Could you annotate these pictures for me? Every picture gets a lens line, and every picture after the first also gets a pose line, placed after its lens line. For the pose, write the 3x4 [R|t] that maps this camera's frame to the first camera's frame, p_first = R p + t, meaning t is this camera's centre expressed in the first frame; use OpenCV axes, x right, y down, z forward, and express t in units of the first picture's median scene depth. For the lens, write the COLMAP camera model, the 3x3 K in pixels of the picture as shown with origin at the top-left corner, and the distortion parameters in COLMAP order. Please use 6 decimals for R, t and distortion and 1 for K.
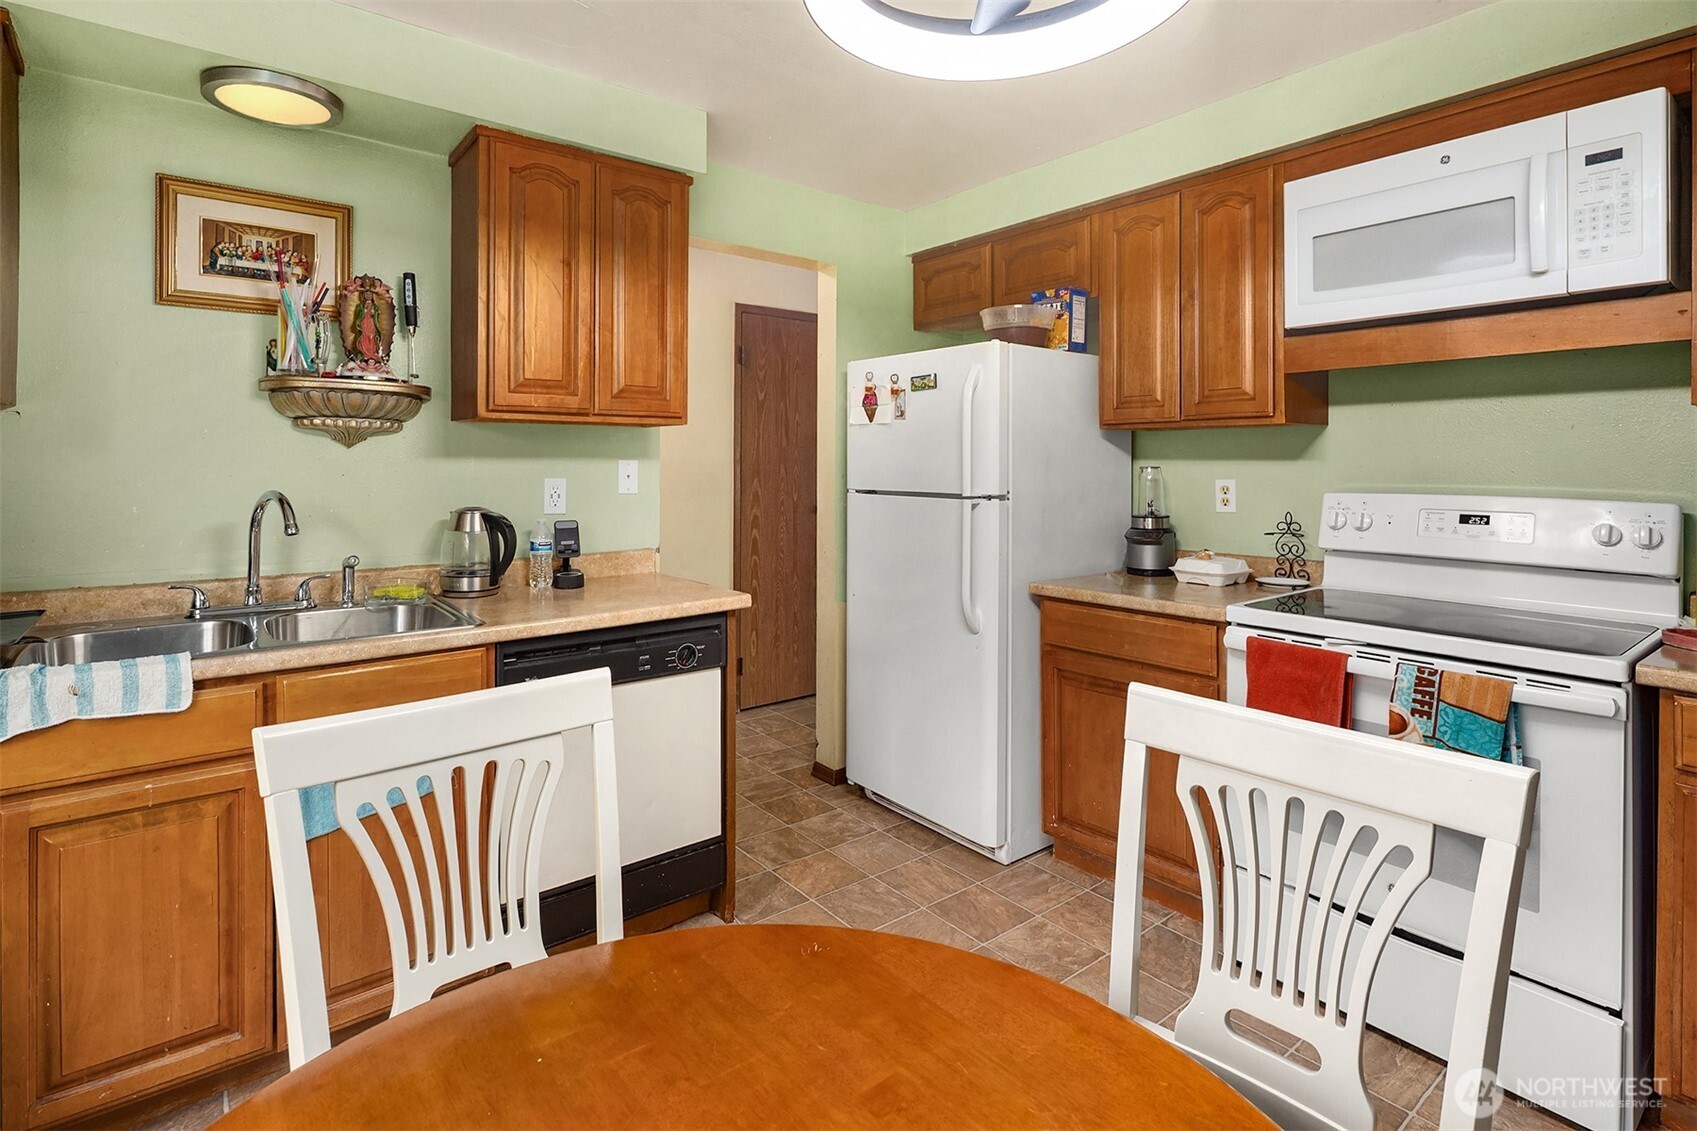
lens RADIAL K [[838.5, 0, 856.6], [0, 838.5, 466.1], [0, 0, 1]] dist [0.007060, -0.004622]
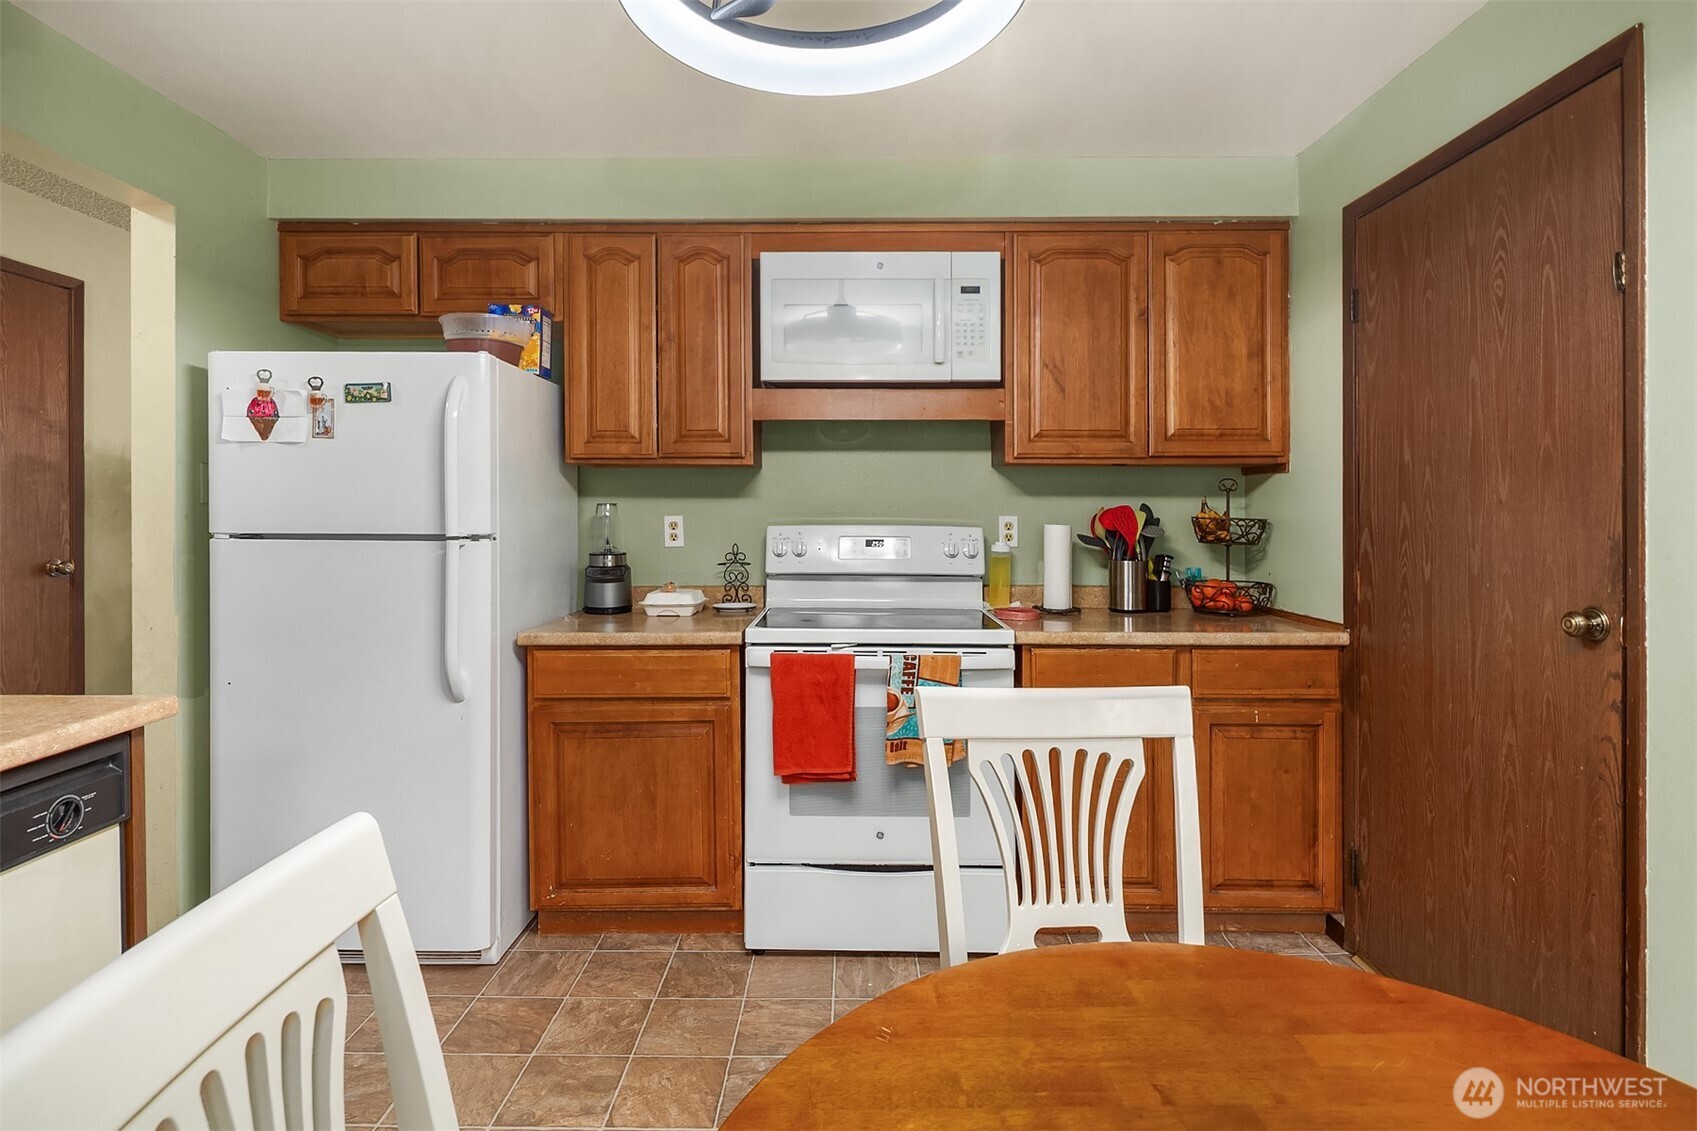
lens RADIAL K [[838.5, 0, 860.0], [0, 838.5, 511.9], [0, 0, 1]] dist [0.007060, -0.004622]
pose [[0.624932, -0.000971, 0.780679, -0.263620], [0.002074, 0.999998, -0.000417, 0.013088], [-0.780677, 0.001880, 0.624932, 0.170745]]
